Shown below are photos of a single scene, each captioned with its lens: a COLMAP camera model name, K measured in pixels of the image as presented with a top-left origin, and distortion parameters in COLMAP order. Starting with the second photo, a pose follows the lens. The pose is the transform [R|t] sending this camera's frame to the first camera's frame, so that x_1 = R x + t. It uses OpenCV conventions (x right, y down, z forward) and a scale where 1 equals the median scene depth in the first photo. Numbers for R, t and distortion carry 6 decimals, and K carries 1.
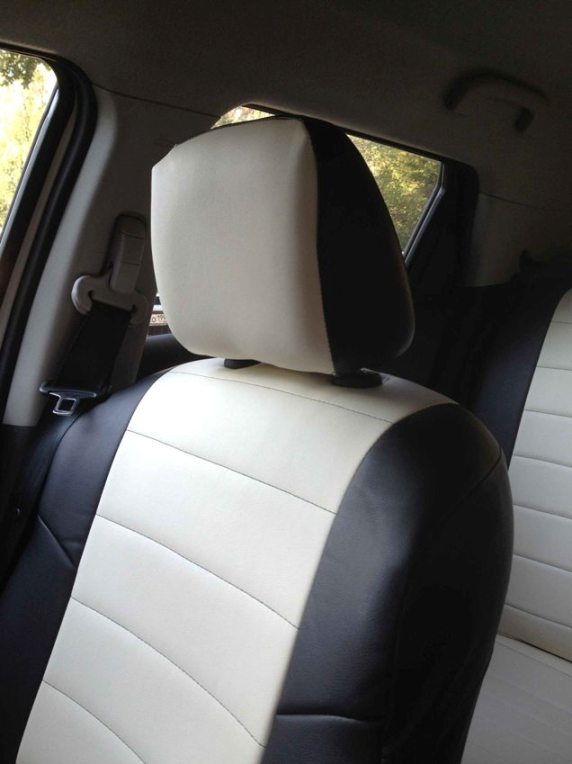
lens RADIAL K [[731.2, 0, 286.0], [0, 731.2, 382.0], [0, 0, 1]] dist [0.161983, -0.352517]
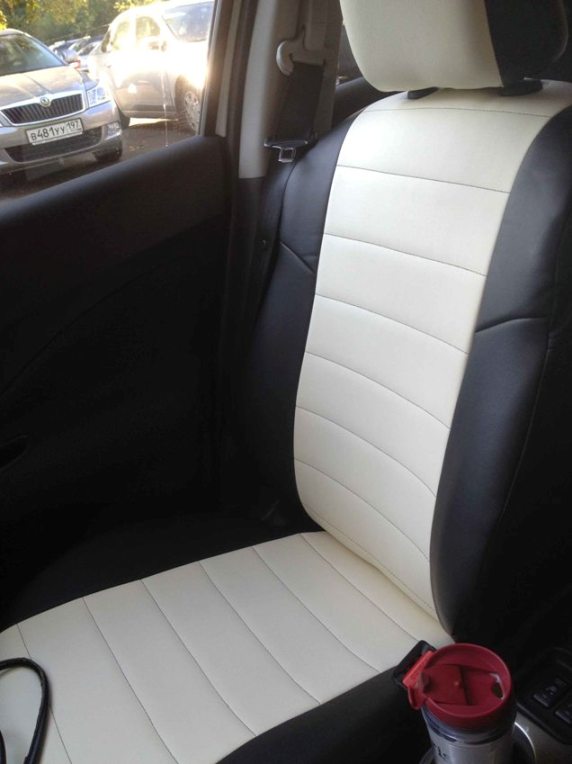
lens RADIAL K [[731.2, 0, 286.0], [0, 731.2, 382.0], [0, 0, 1]] dist [0.161983, -0.352517]
pose [[0.967471, -0.083093, -0.238946, -0.024104], [0.153462, 0.943654, 0.293202, 0.029432], [0.201119, -0.320334, 0.925709, -0.341172]]
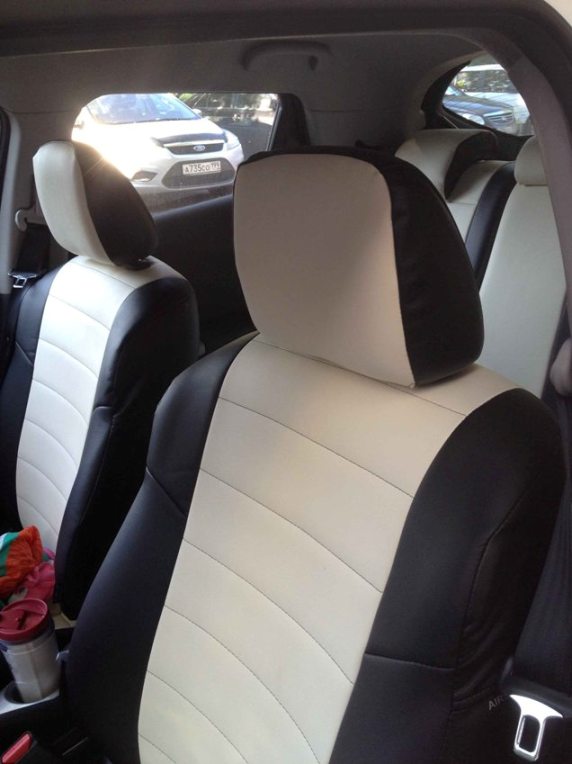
lens RADIAL K [[731.2, 0, 286.0], [0, 731.2, 382.0], [0, 0, 1]] dist [0.161983, -0.352517]
pose [[0.989997, -0.044316, -0.133945, 0.645179], [0.072930, 0.973452, 0.216960, -0.086717], [0.120774, -0.224558, 0.966947, -0.844383]]
